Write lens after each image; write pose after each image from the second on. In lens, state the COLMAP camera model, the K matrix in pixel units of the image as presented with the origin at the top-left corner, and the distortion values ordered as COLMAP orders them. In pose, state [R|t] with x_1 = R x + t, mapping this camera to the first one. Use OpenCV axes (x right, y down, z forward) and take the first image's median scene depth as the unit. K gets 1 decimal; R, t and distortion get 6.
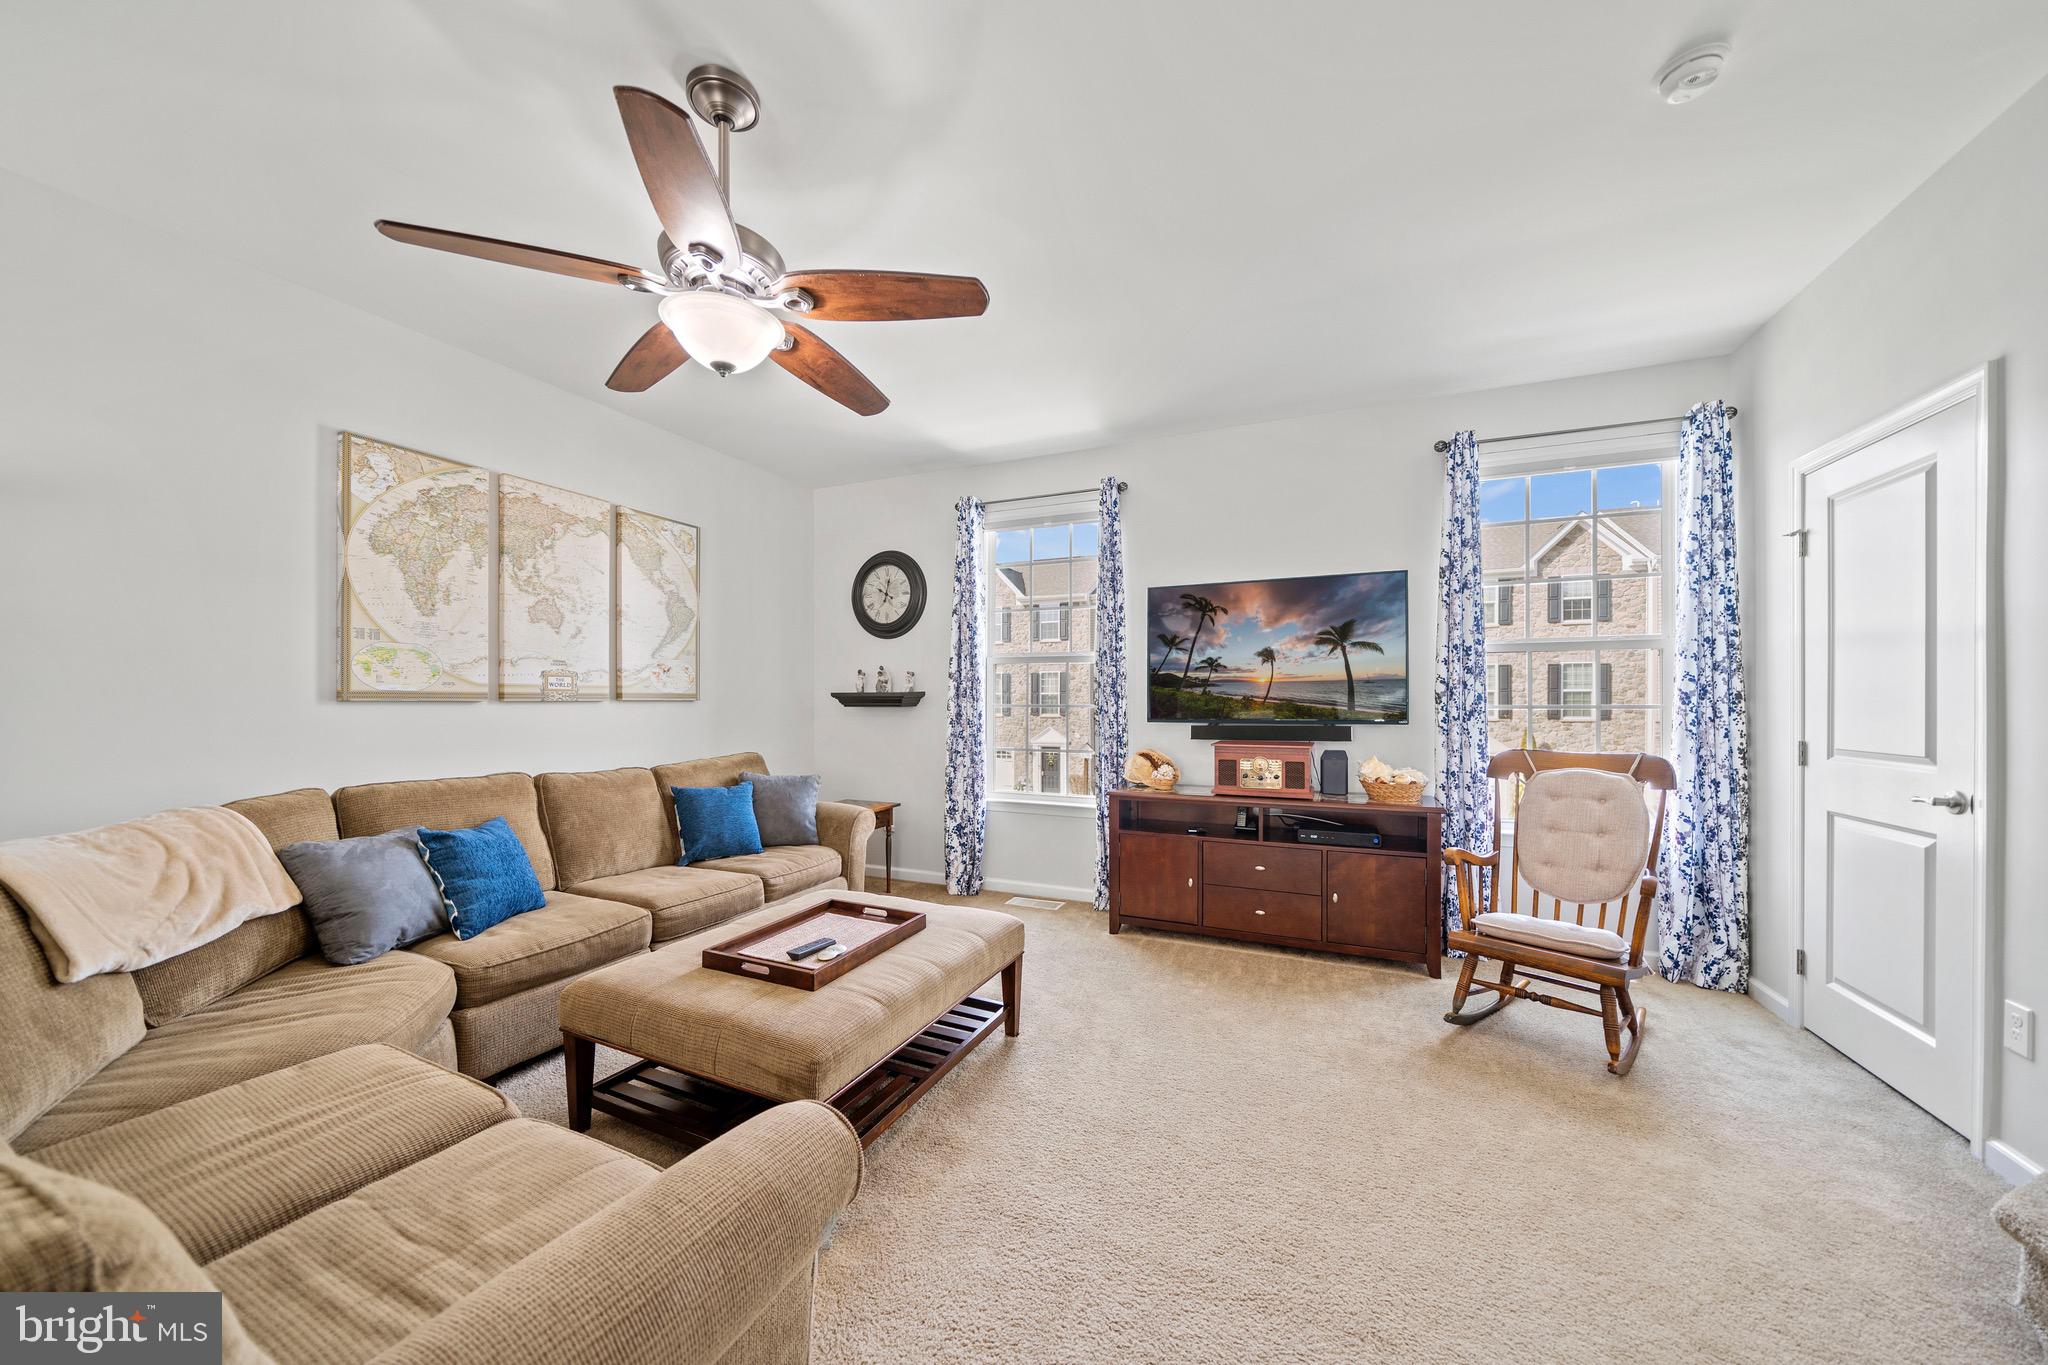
lens RADIAL K [[715.6, 0, 1014.7], [0, 715.6, 700.4], [0, 0, 1]] dist [-0.005875, -0.000004]
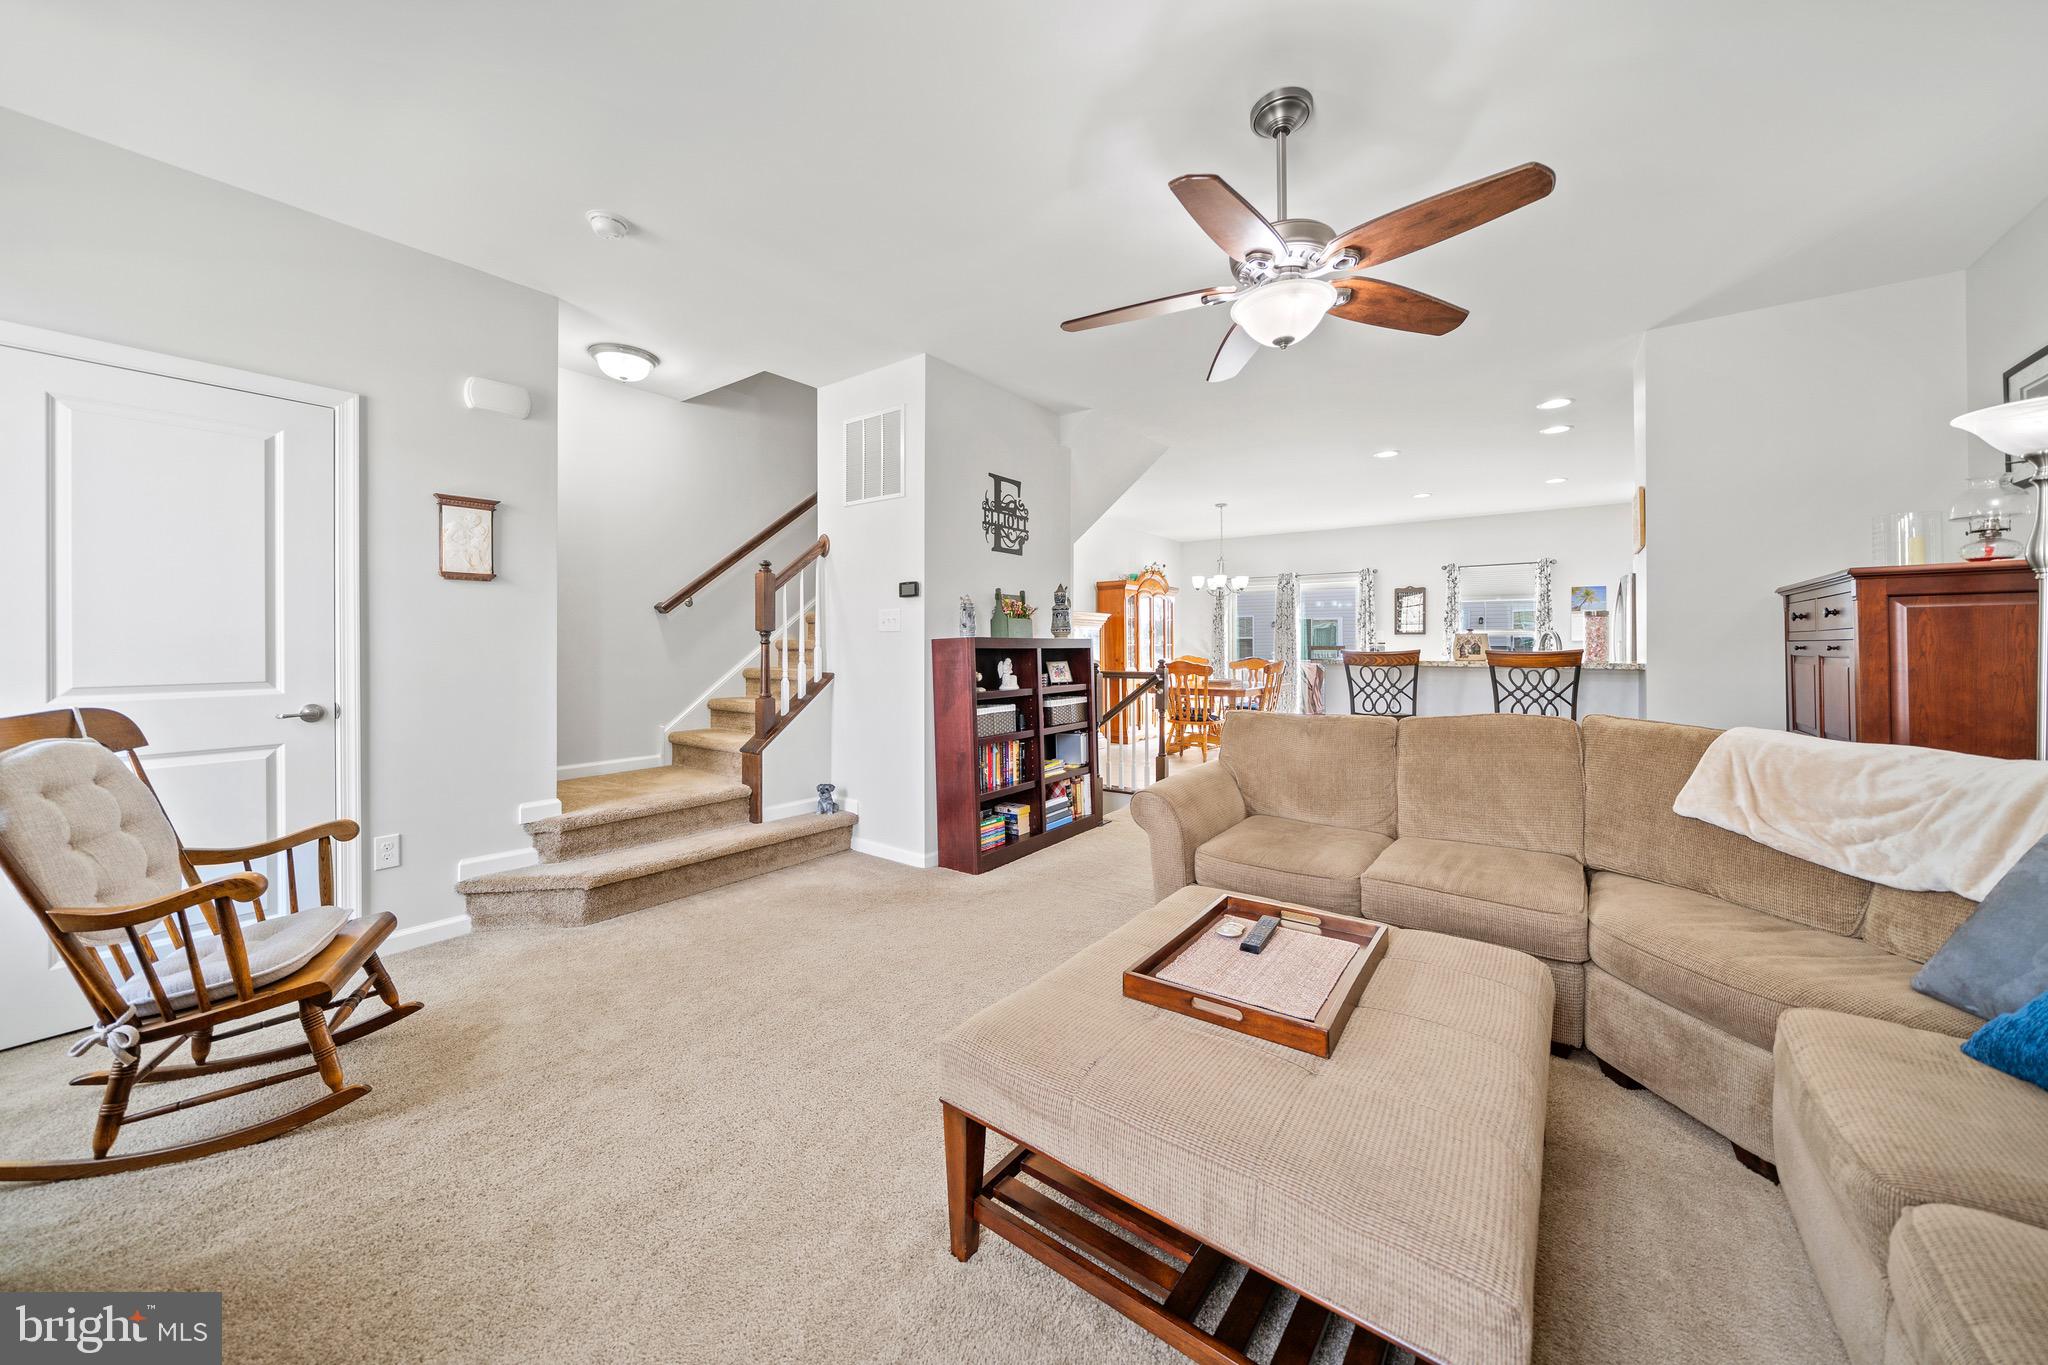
lens RADIAL K [[701.9, 0, 1024.5], [0, 701.9, 675.2], [0, 0, 1]] dist [-0.003922, -0.000184]
pose [[-0.978022, -0.005564, 0.208427, -0.118649], [0.003862, 0.998989, 0.044786, 0.012850], [-0.208465, 0.044606, -0.977012, 1.139066]]
